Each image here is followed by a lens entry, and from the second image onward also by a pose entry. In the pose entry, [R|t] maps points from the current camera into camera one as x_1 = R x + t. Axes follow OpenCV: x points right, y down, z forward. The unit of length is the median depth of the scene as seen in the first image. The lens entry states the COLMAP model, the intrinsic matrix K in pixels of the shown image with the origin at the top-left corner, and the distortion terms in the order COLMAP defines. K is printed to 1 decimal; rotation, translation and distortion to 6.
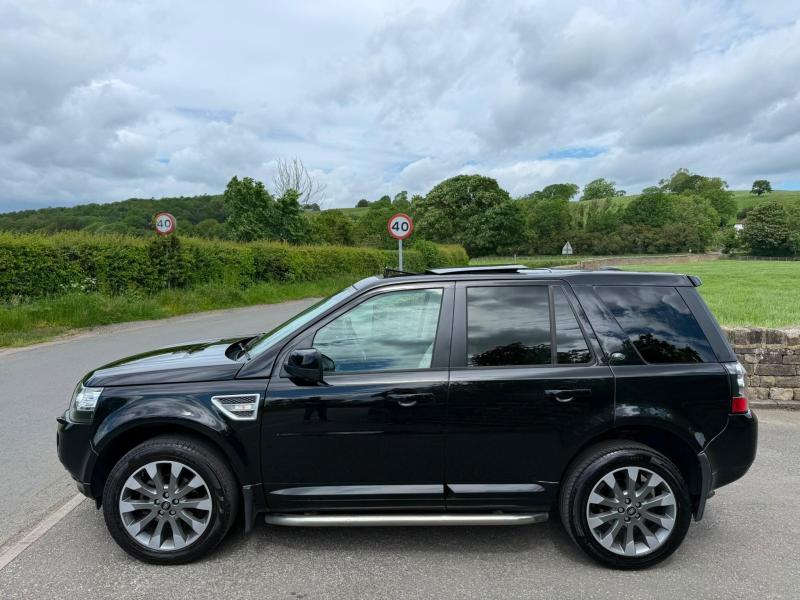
lens RADIAL K [[563.9, 0, 397.5], [0, 563.9, 304.1], [0, 0, 1]] dist [0.059667, -0.079076]
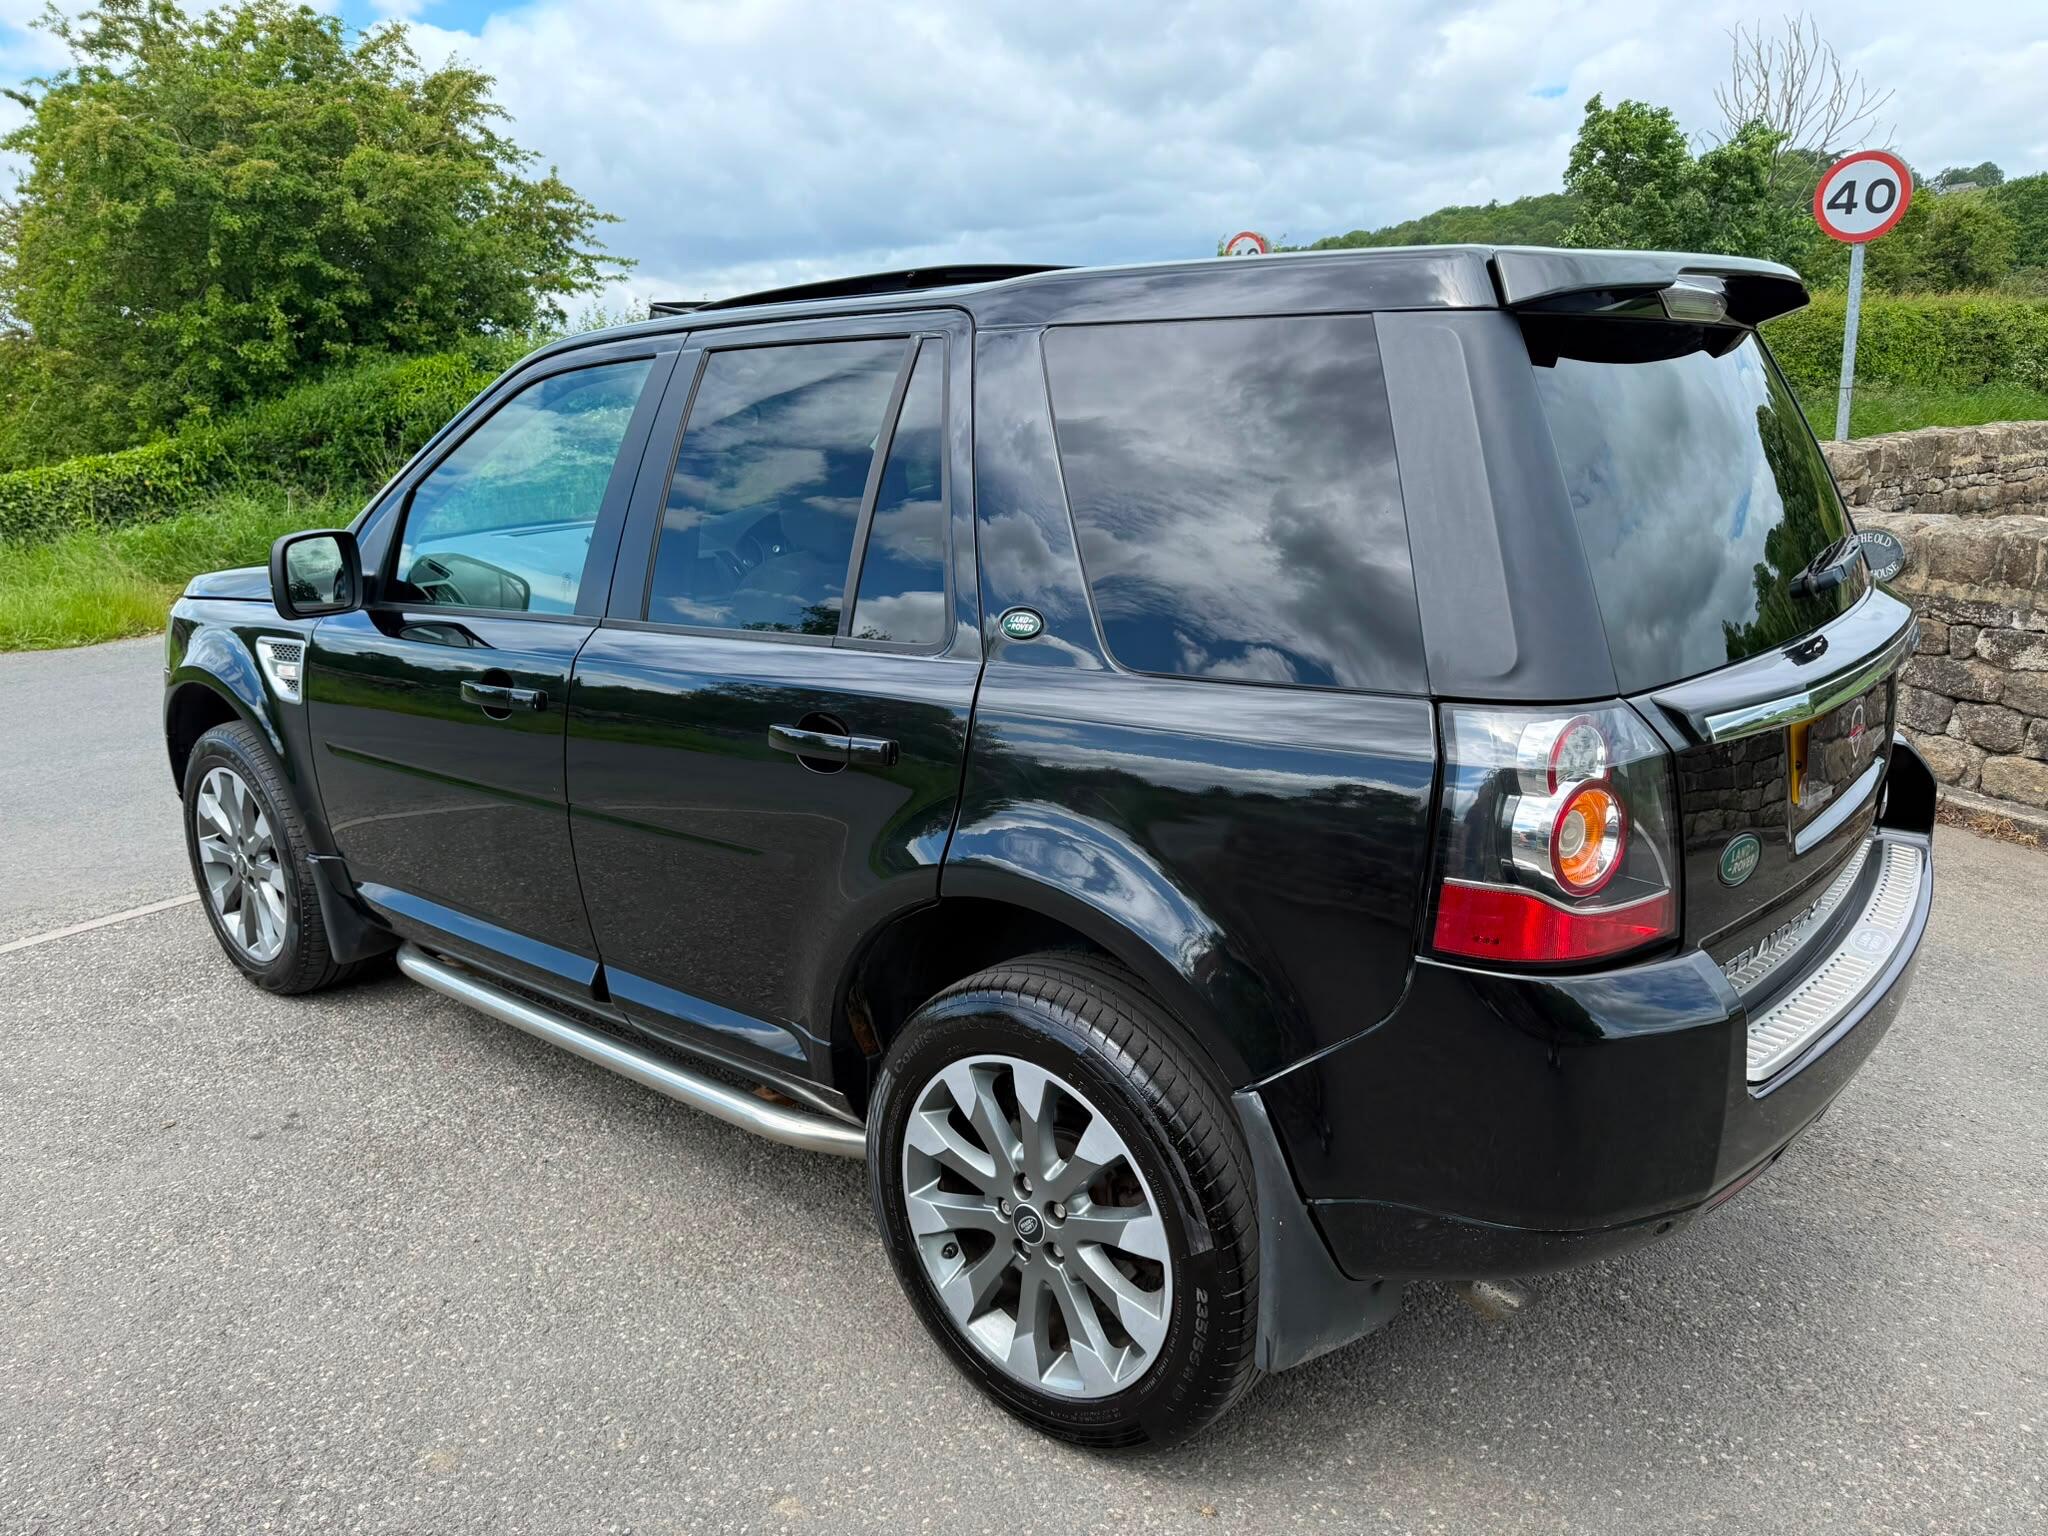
lens RADIAL K [[1465.9, 0, 1031.2], [0, 1465.9, 789.2], [0, 0, 1]] dist [-0.023700, -0.001182]
pose [[0.759117, 0.149979, -0.633441, 0.197302], [-0.016745, 0.977274, 0.211320, 0.007986], [0.650738, -0.149809, 0.744377, 0.132607]]
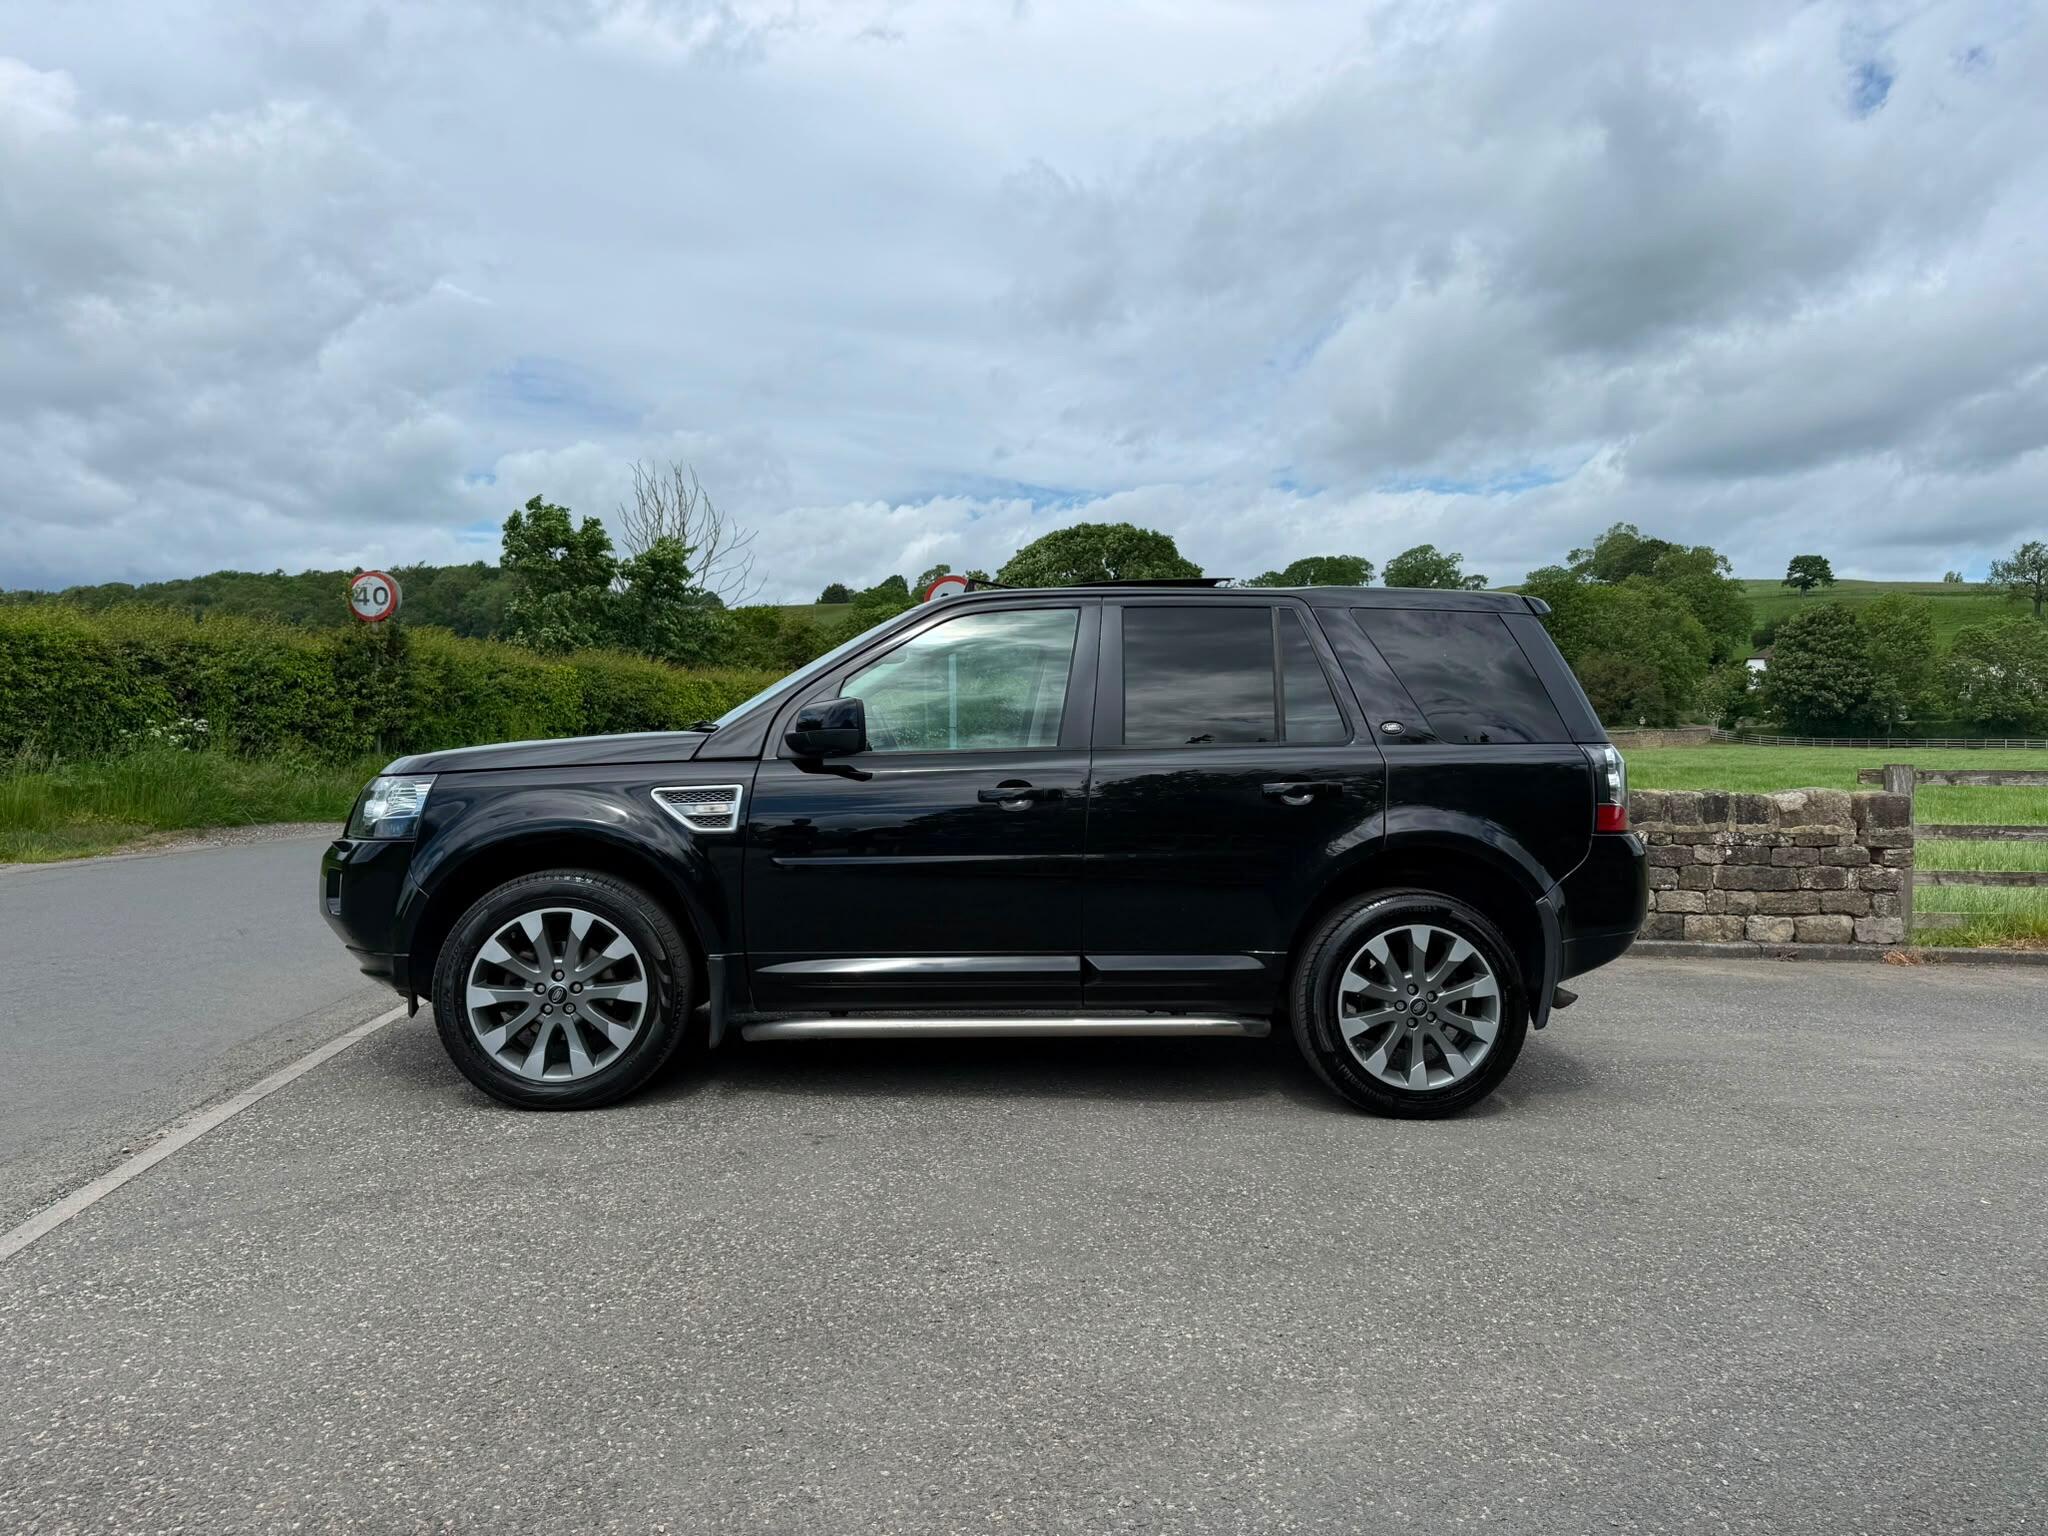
lens RADIAL K [[1451.2, 0, 1024.0], [0, 1451.2, 768.0], [0, 0, 1]] dist [0.056012, -0.065890]
pose [[0.997471, 0.008495, 0.070562, -0.017421], [-0.004193, 0.998136, -0.060889, 0.054450], [-0.070948, 0.060439, 0.995647, -0.095644]]
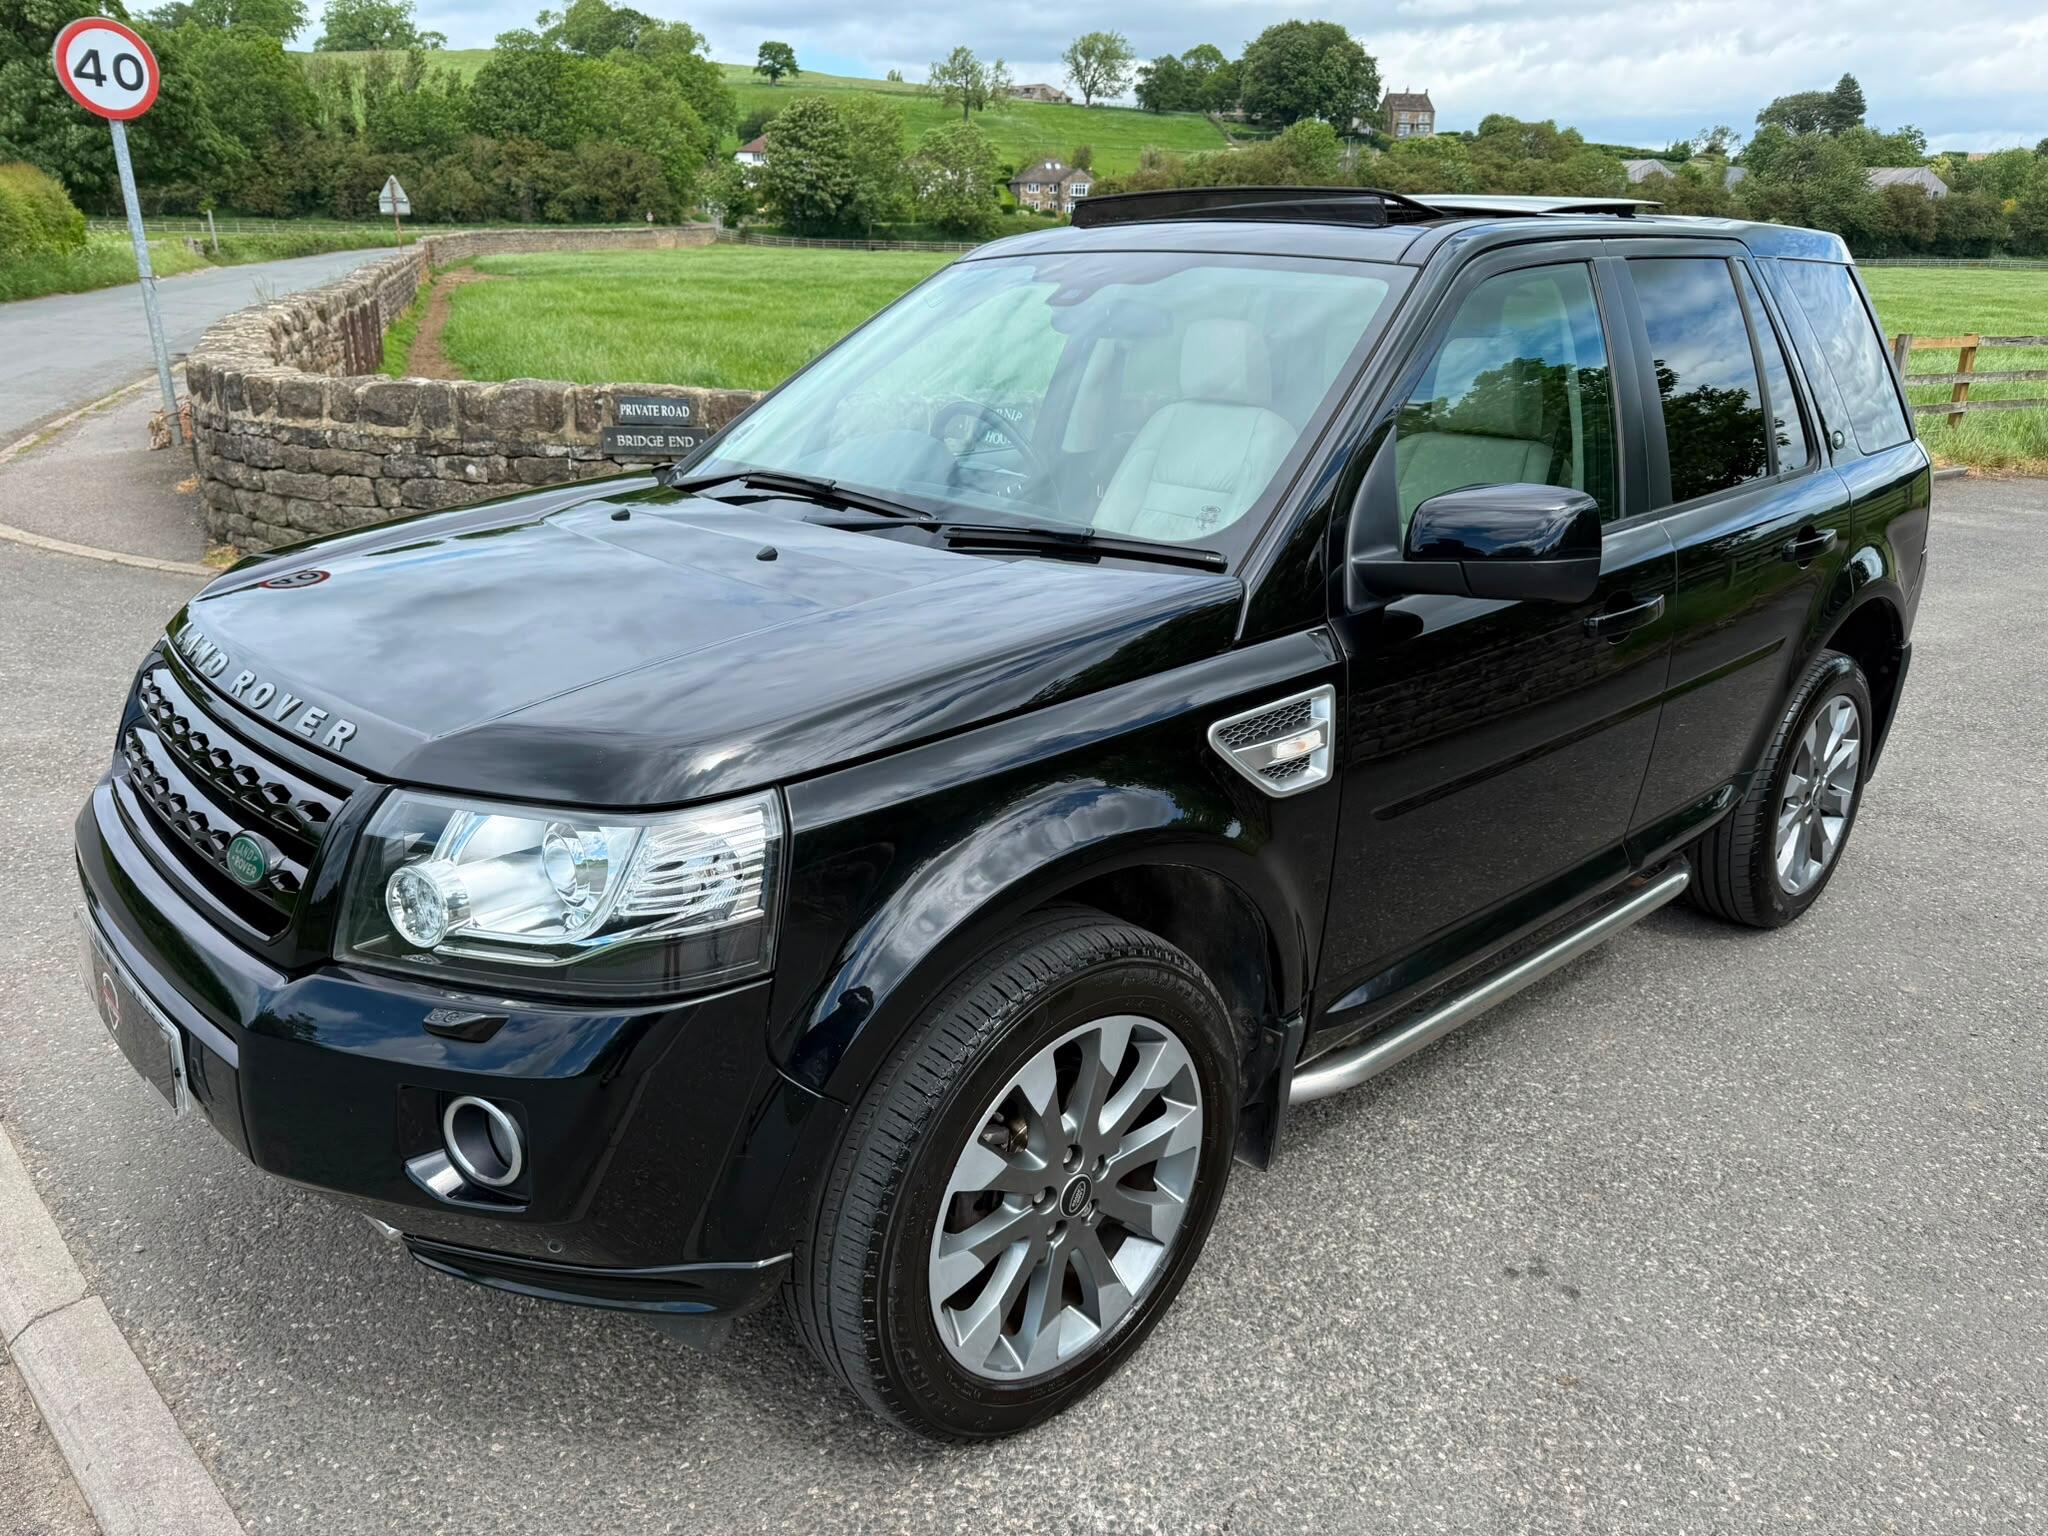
lens RADIAL K [[1451.2, 0, 1024.0], [0, 1451.2, 768.0], [0, 0, 1]] dist [0.056012, -0.065890]
pose [[0.747307, -0.210374, 0.630297, -0.180321], [0.035686, 0.959897, 0.278074, 0.002769], [-0.663519, -0.185314, 0.724845, 0.145996]]
